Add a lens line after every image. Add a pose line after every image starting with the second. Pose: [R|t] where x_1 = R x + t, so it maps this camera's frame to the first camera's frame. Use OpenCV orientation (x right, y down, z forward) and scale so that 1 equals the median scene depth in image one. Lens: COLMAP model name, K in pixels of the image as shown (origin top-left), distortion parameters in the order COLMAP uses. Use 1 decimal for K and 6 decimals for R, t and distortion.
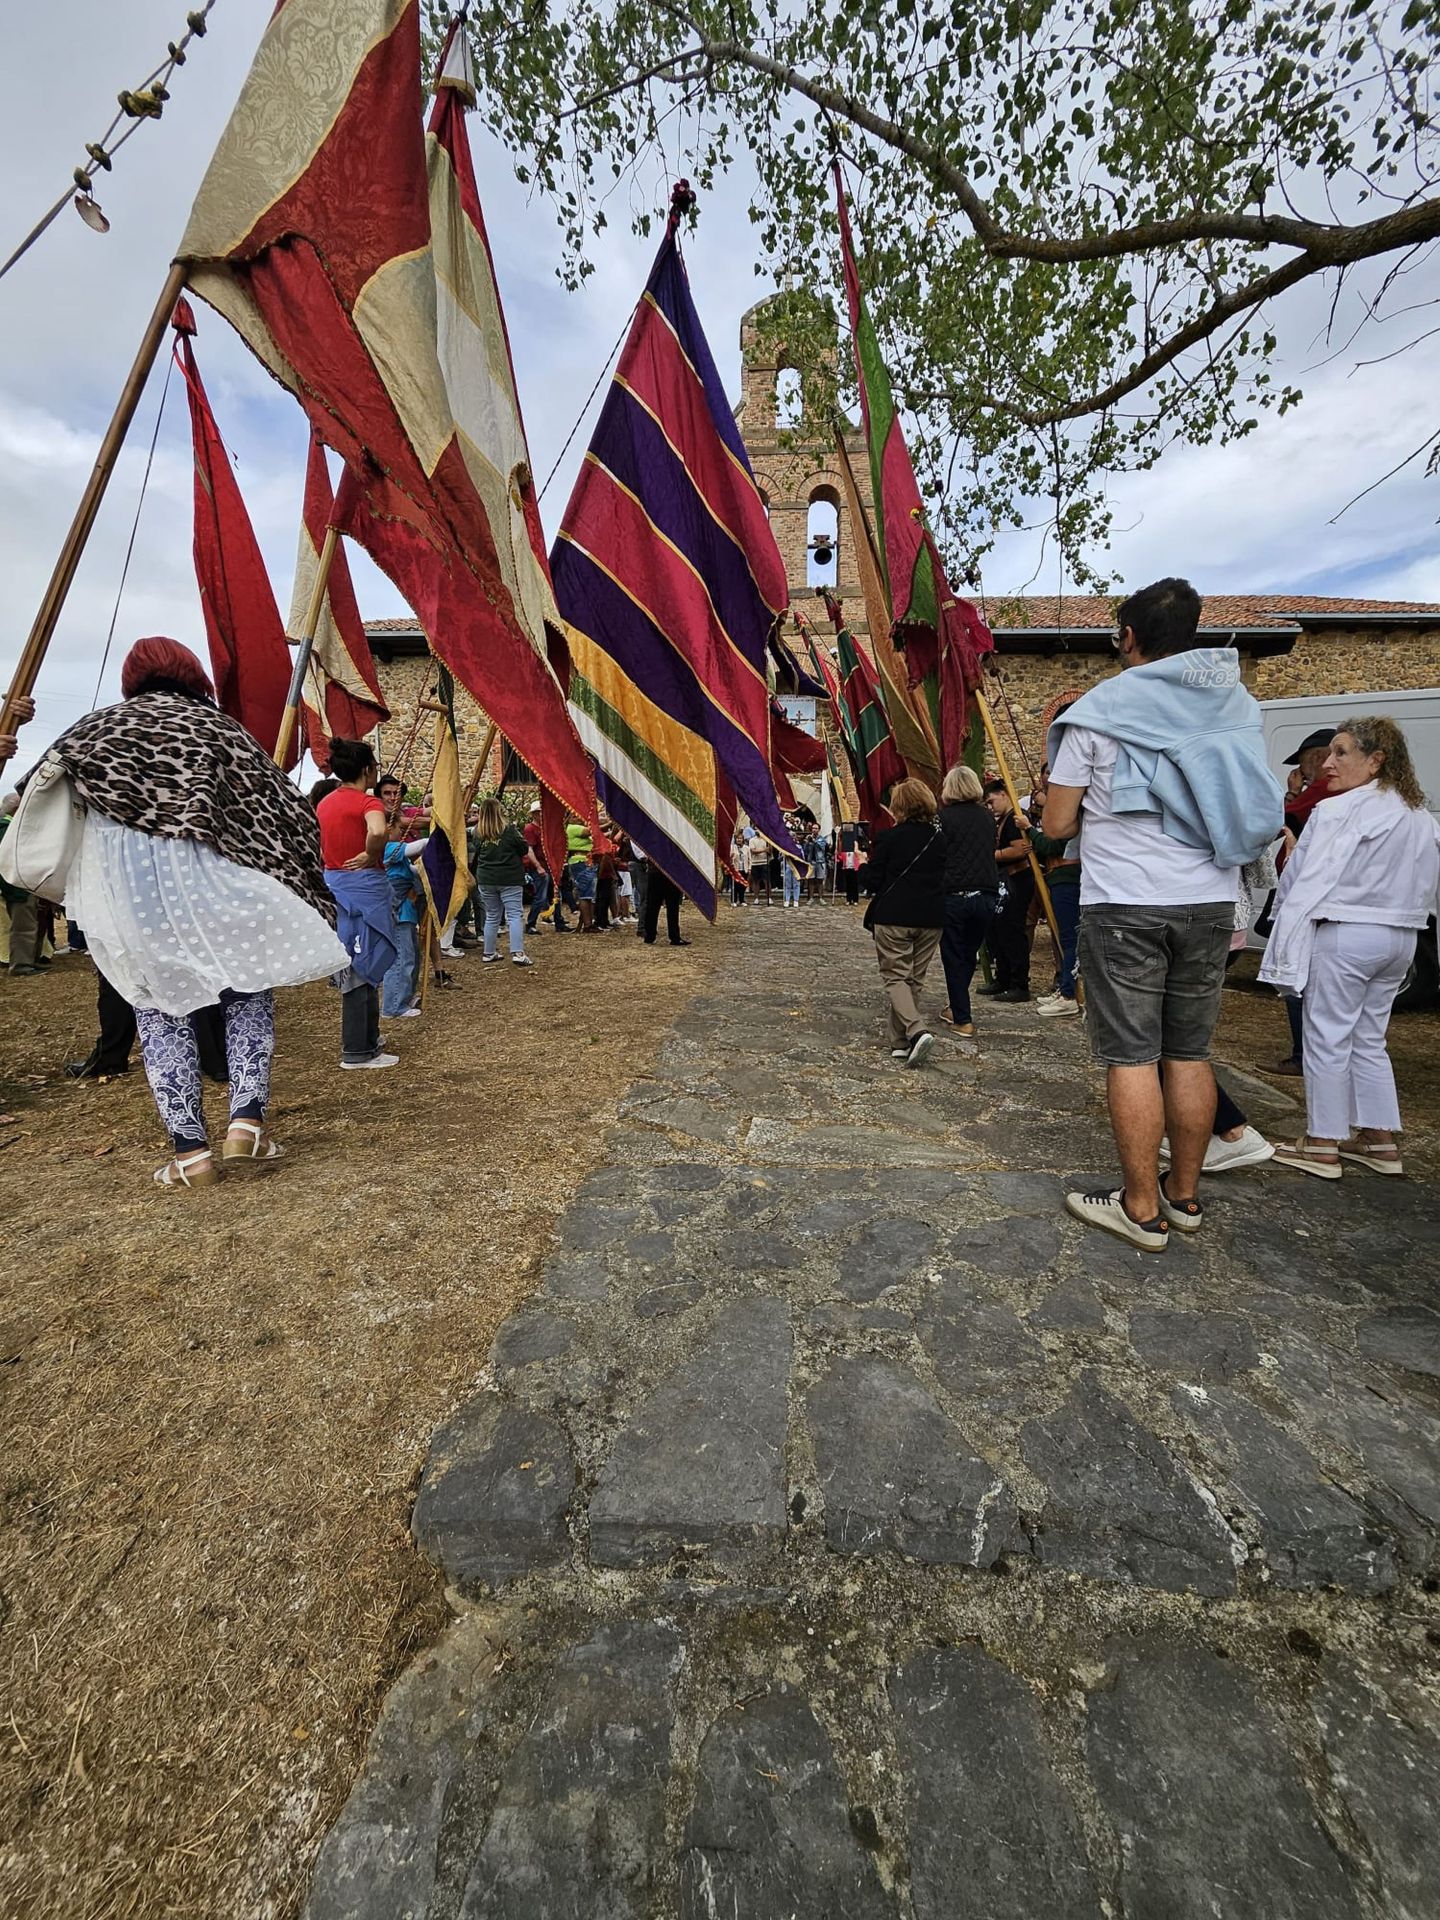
lens RADIAL K [[754.7, 0, 728.1], [0, 754.7, 948.3], [0, 0, 1]] dist [0.000125, 0.002049]
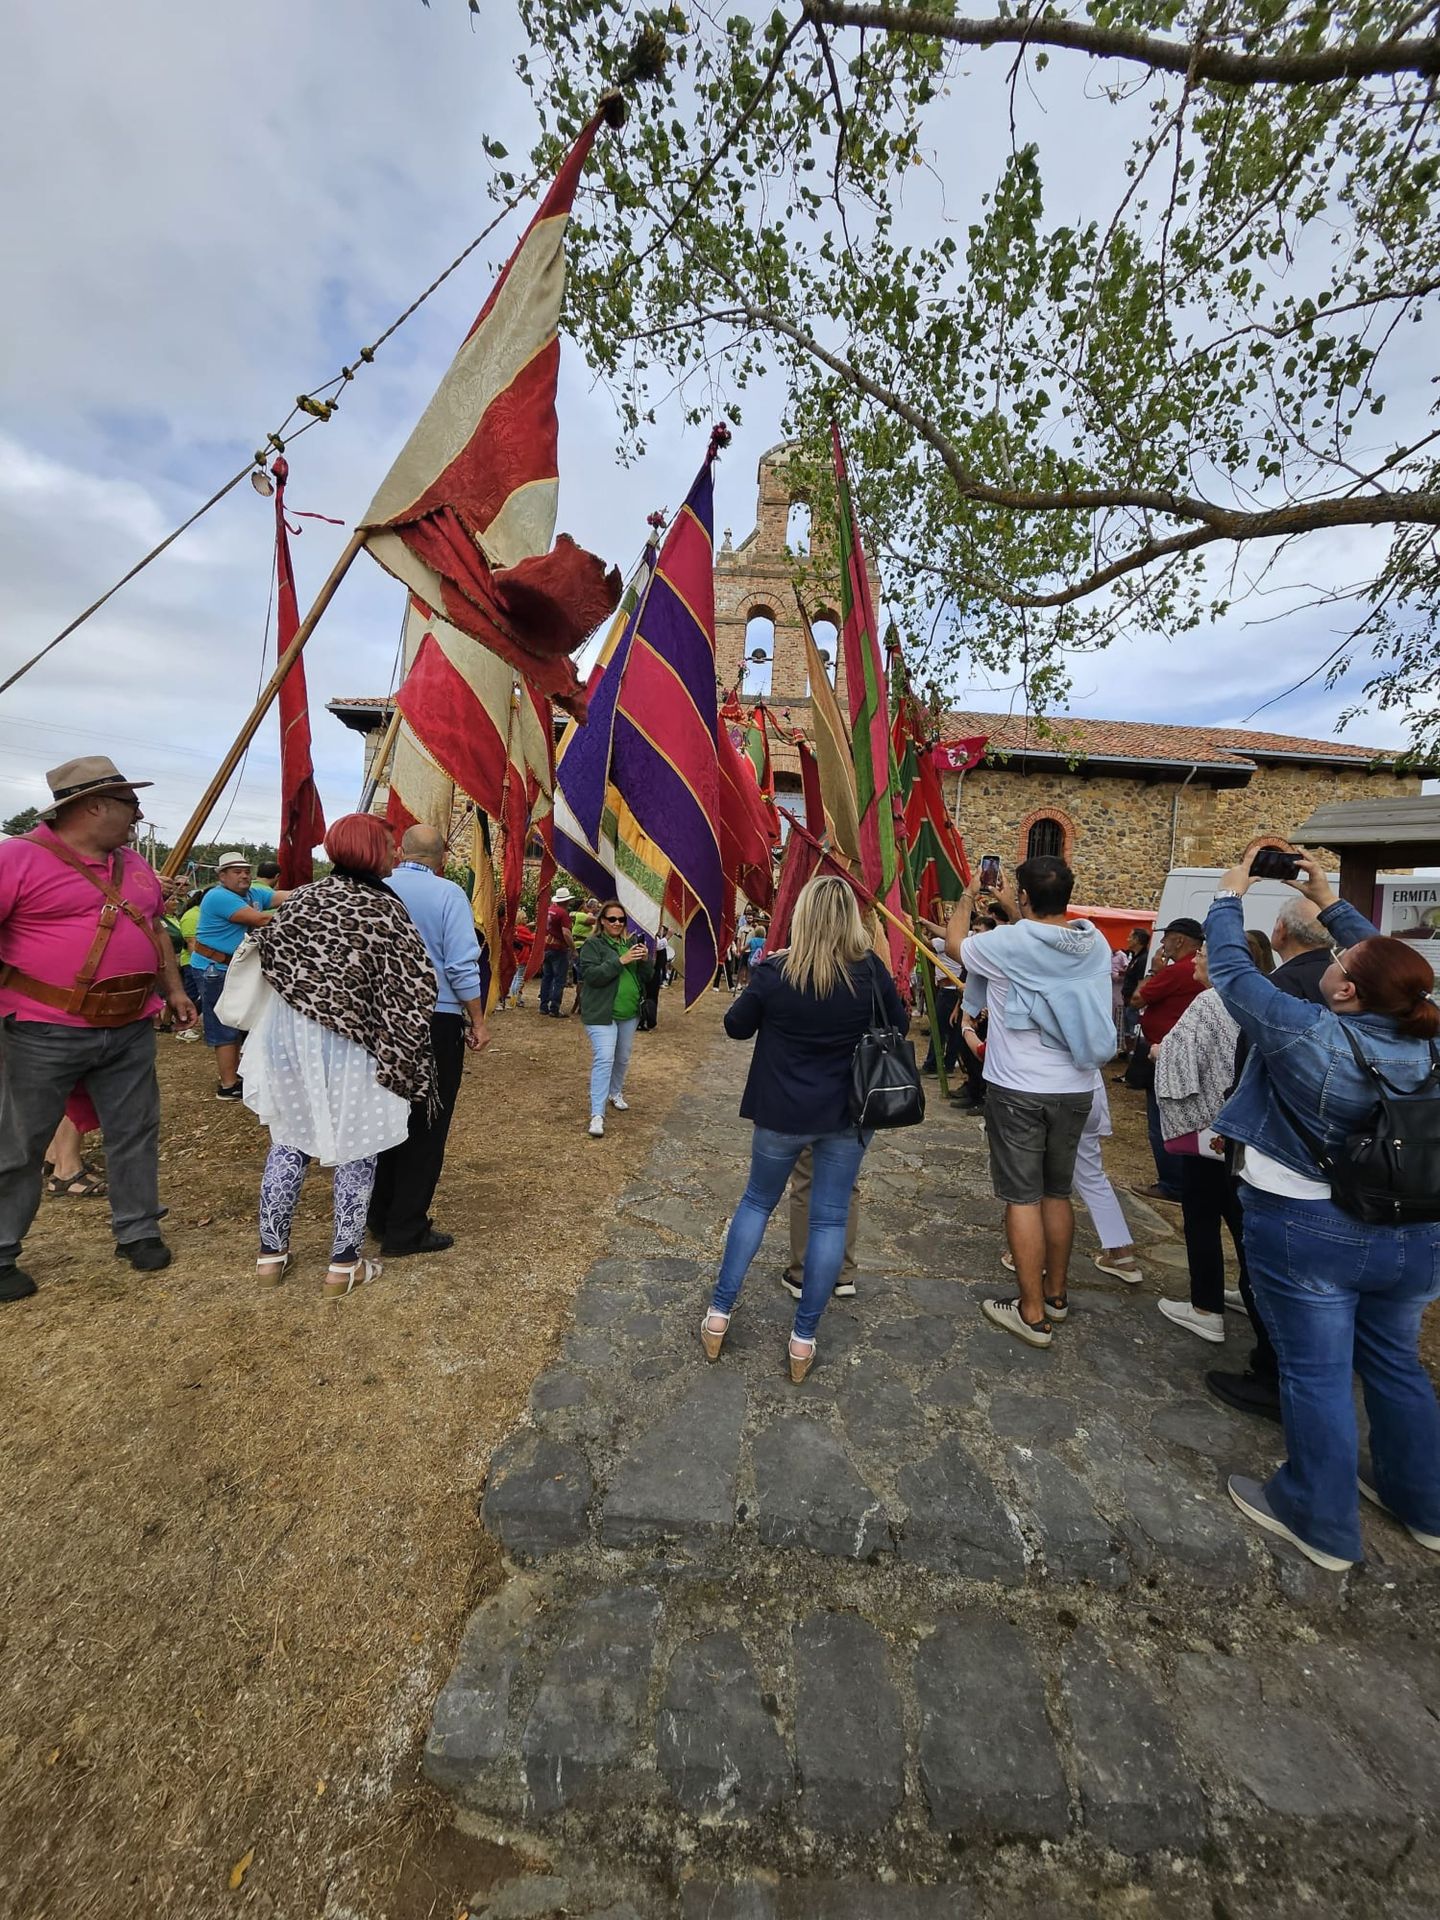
lens RADIAL K [[754.7, 0, 731.6], [0, 754.7, 953.7], [0, 0, 1]] dist [0.000125, 0.002049]
pose [[0.997695, 0.064068, 0.022375, -0.007355], [-0.061980, 0.994530, -0.084073, -0.052871], [-0.027639, 0.082492, 0.996208, -0.131080]]
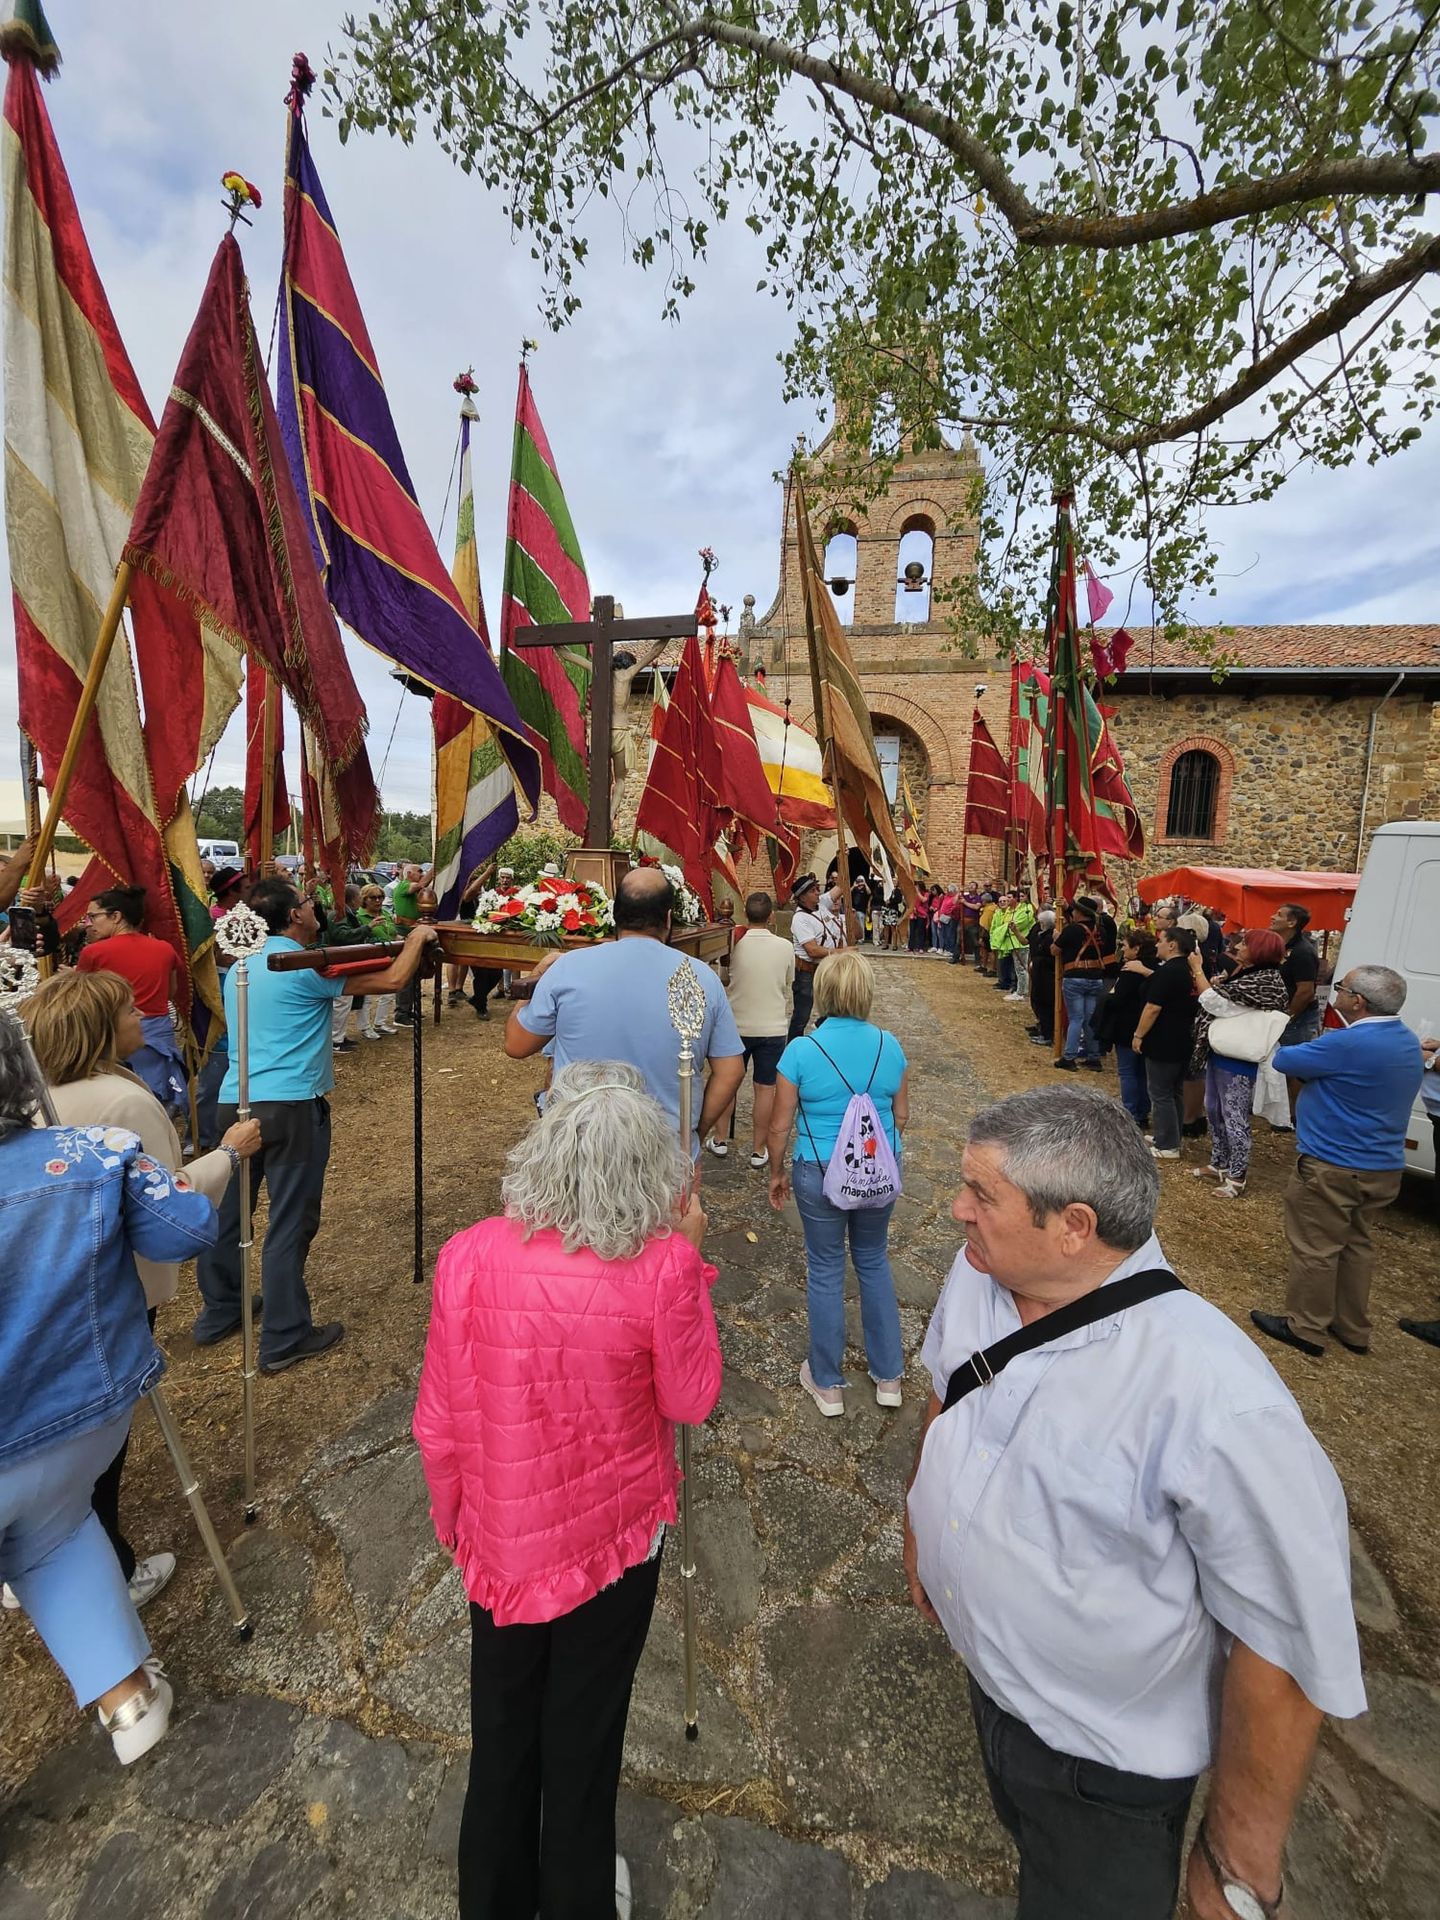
lens RADIAL K [[754.7, 0, 733.0], [0, 754.7, 949.5], [0, 0, 1]] dist [0.000125, 0.002049]
pose [[0.989166, 0.052638, -0.137038, 0.179410], [-0.055592, 0.998295, -0.017812, -0.155036], [0.135866, 0.025237, 0.990406, 0.193719]]
